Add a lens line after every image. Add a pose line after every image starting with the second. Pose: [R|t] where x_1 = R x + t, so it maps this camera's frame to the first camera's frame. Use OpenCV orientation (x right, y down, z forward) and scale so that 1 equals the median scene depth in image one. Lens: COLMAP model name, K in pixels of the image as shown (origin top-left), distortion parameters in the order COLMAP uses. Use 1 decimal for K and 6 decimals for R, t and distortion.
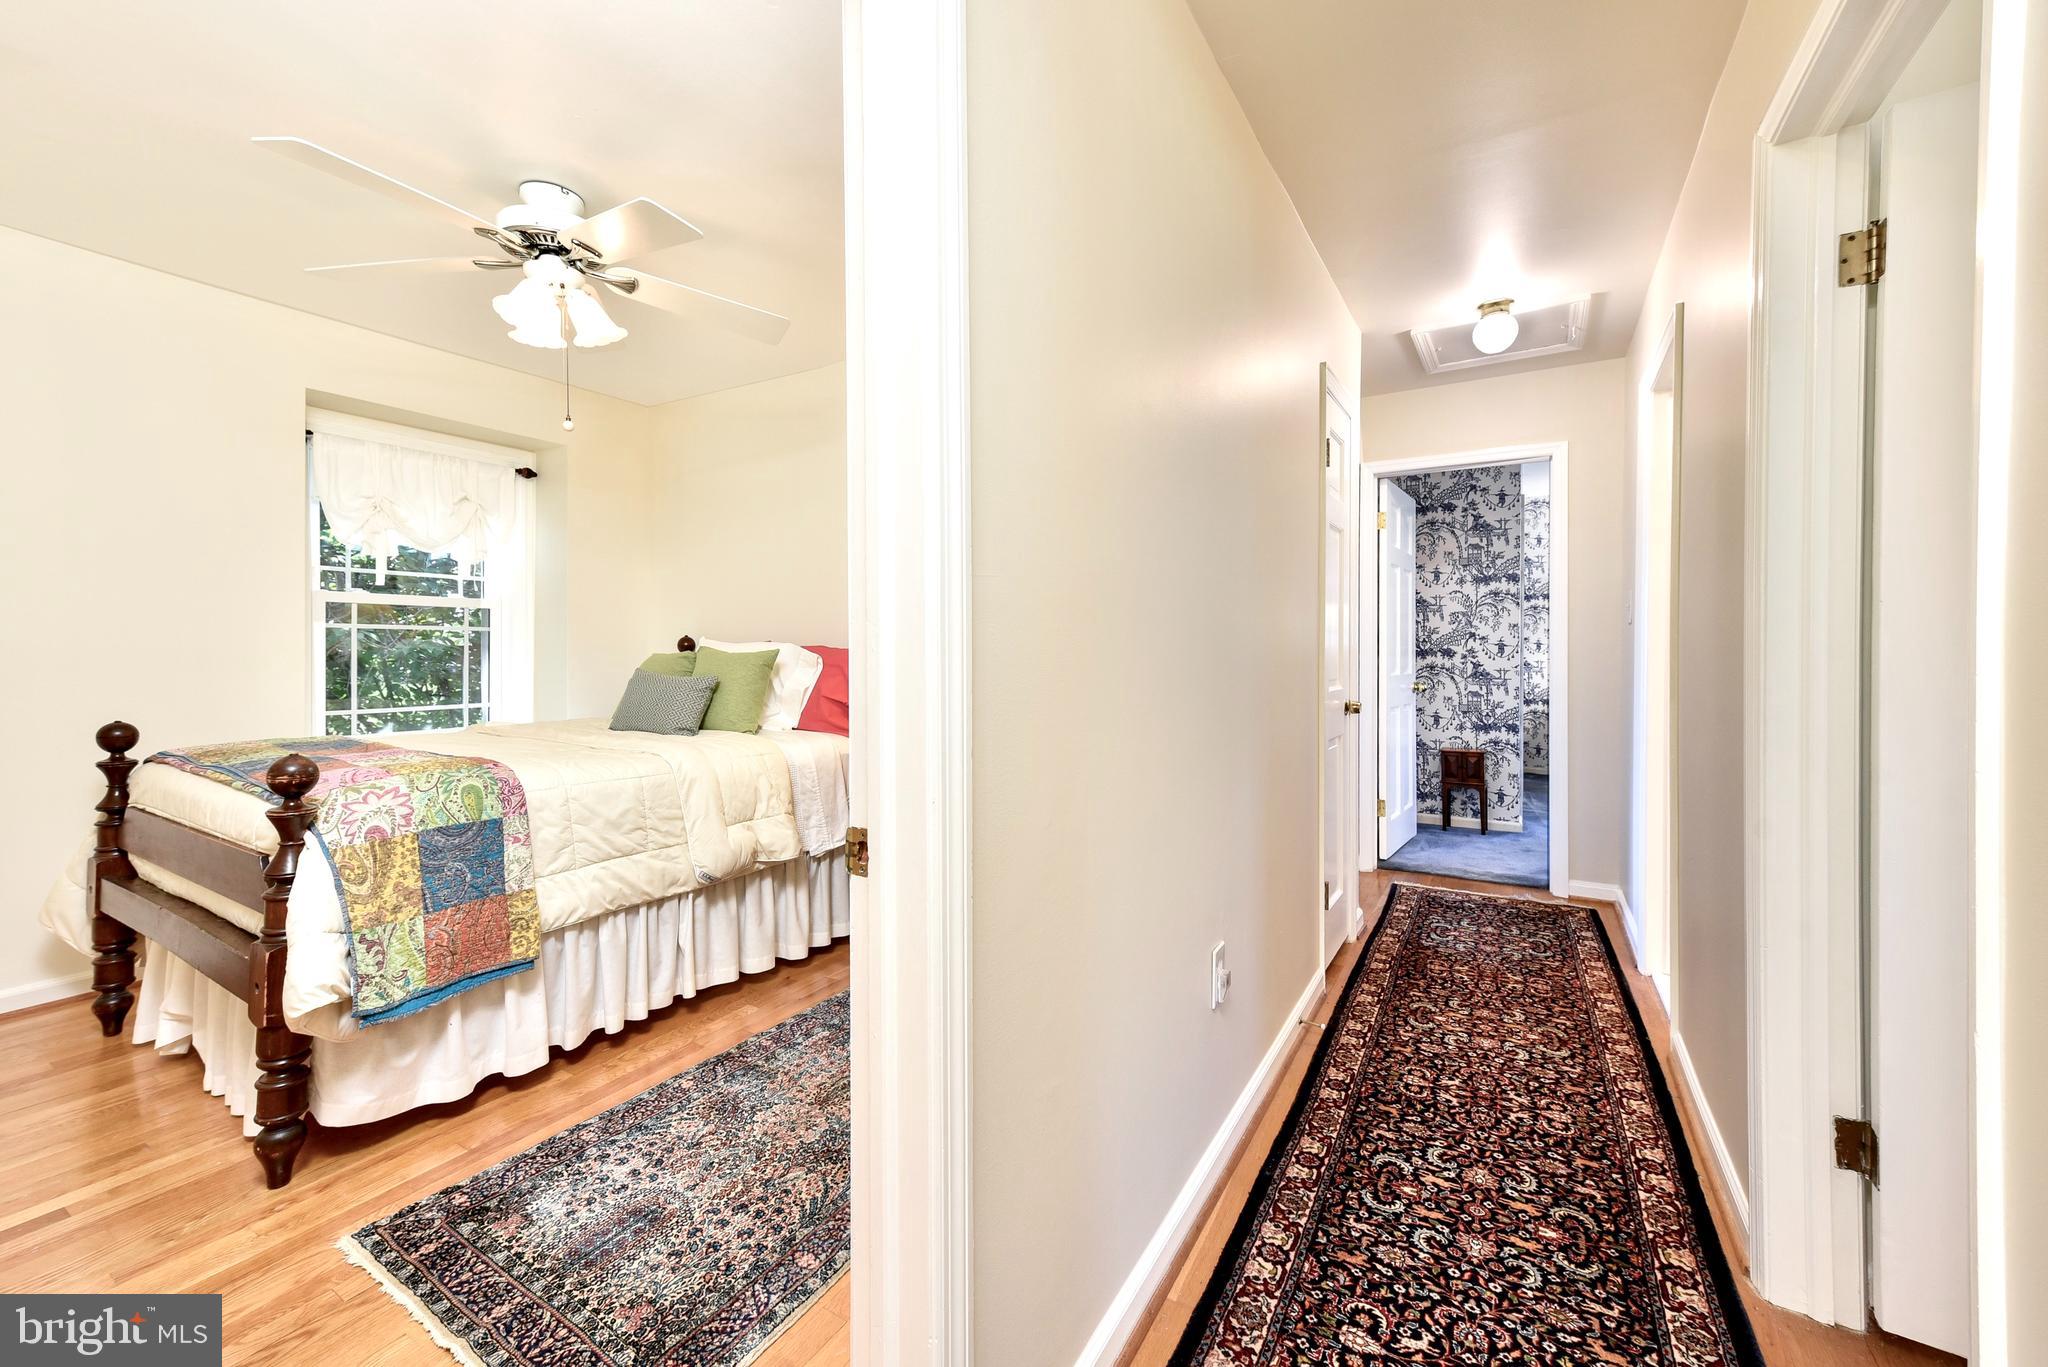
lens RADIAL K [[804.7, 0, 1044.2], [0, 804.7, 663.1], [0, 0, 1]] dist [0.018205, -0.000193]
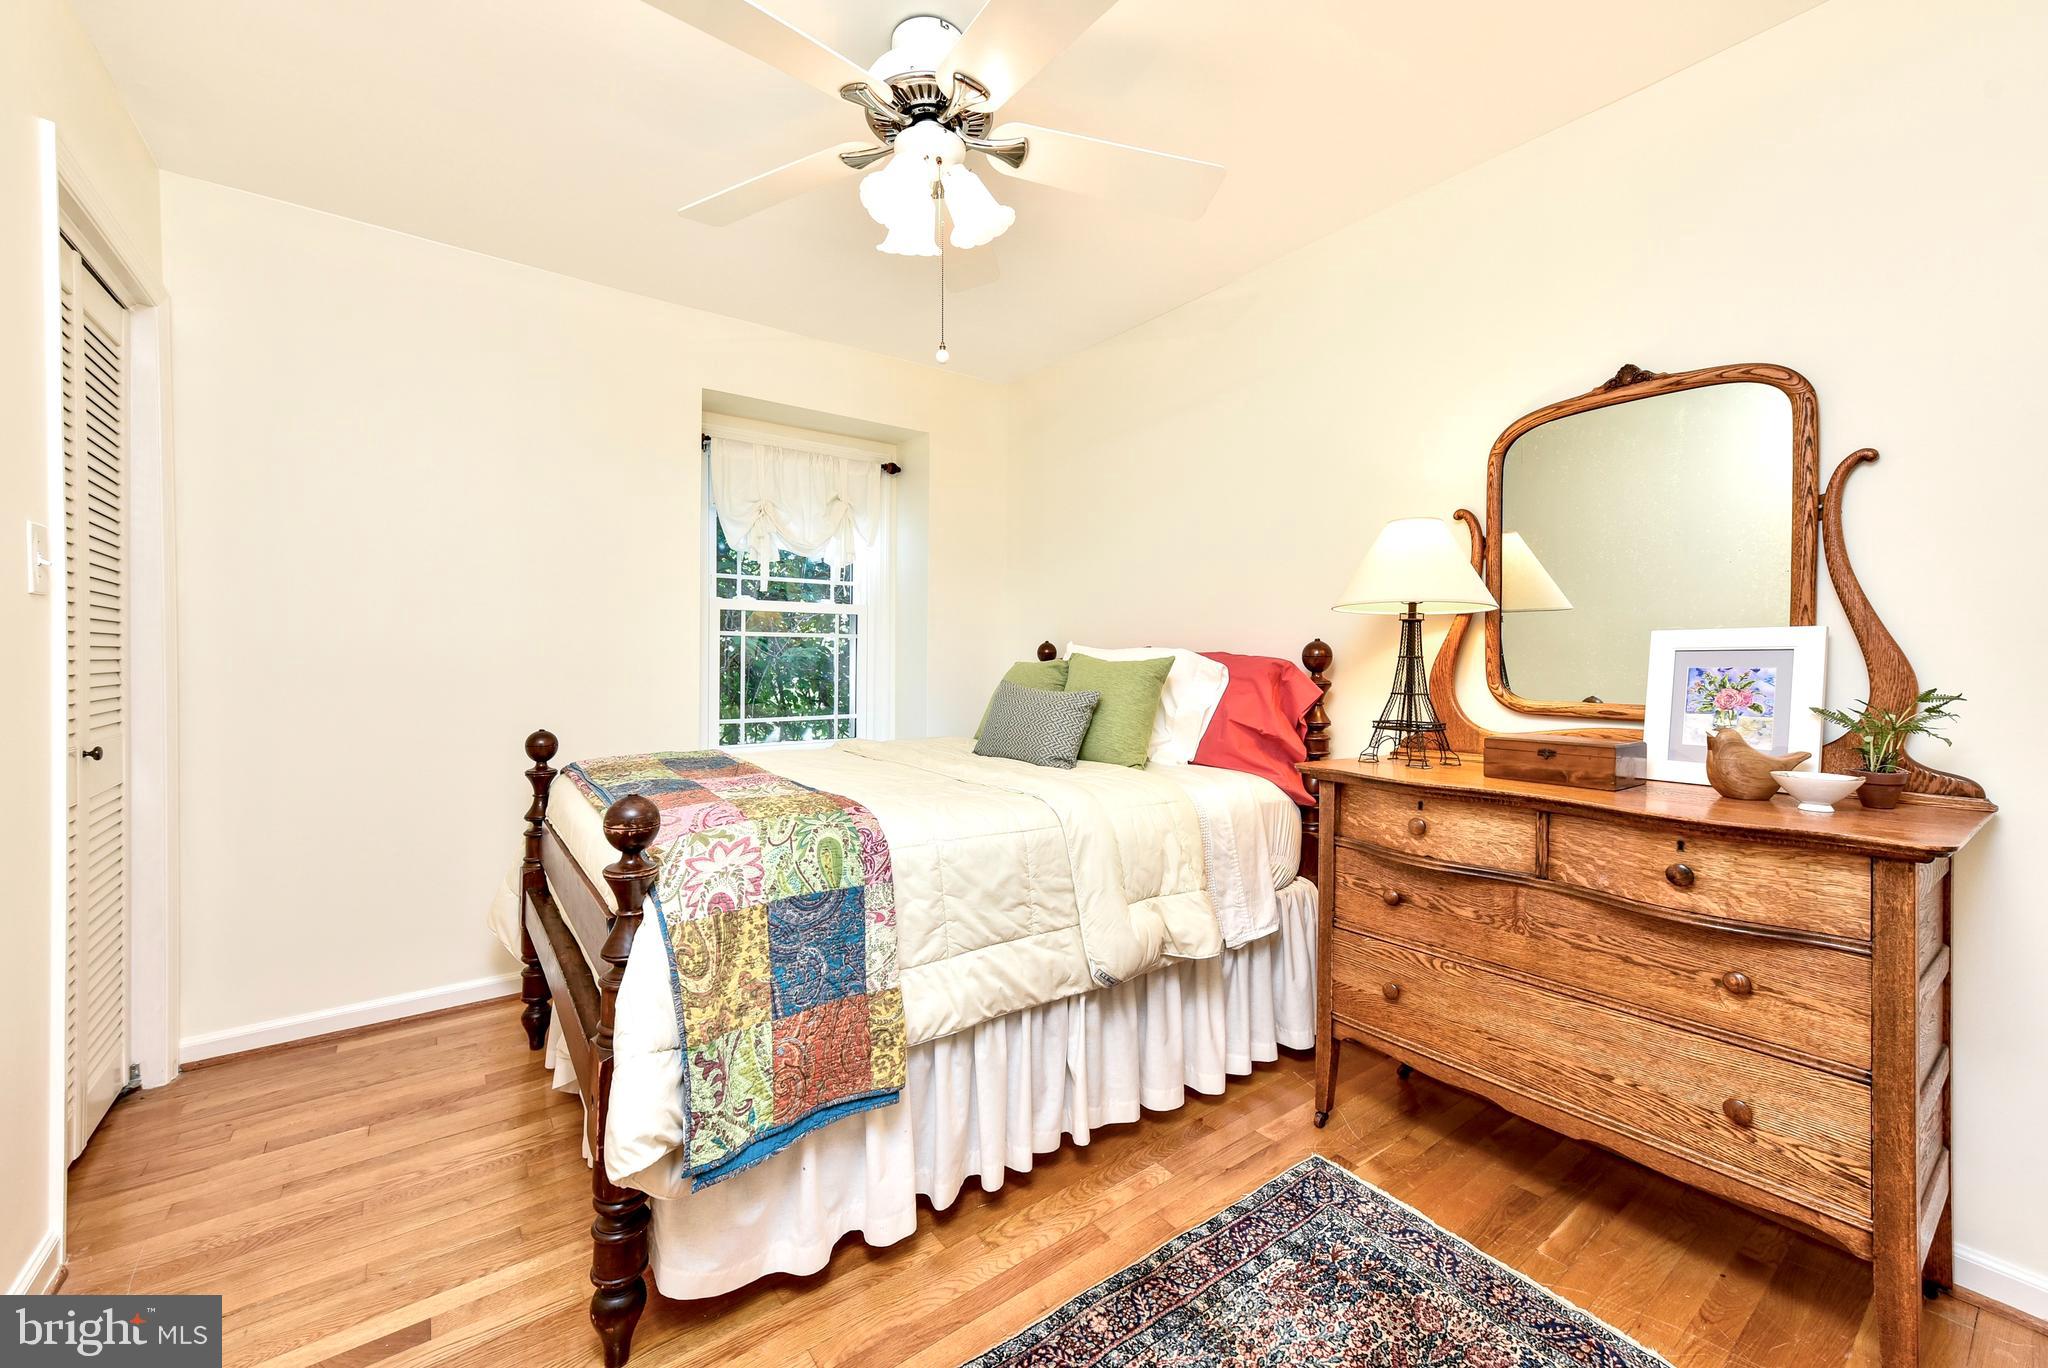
lens RADIAL K [[804.7, 0, 1018.7], [0, 804.7, 674.0], [0, 0, 1]] dist [0.018205, -0.000193]
pose [[0.918051, 0.008083, -0.396379, -0.221394], [-0.007638, 0.999967, 0.002700, -0.003017], [0.396388, 0.000549, 0.918083, 0.340028]]
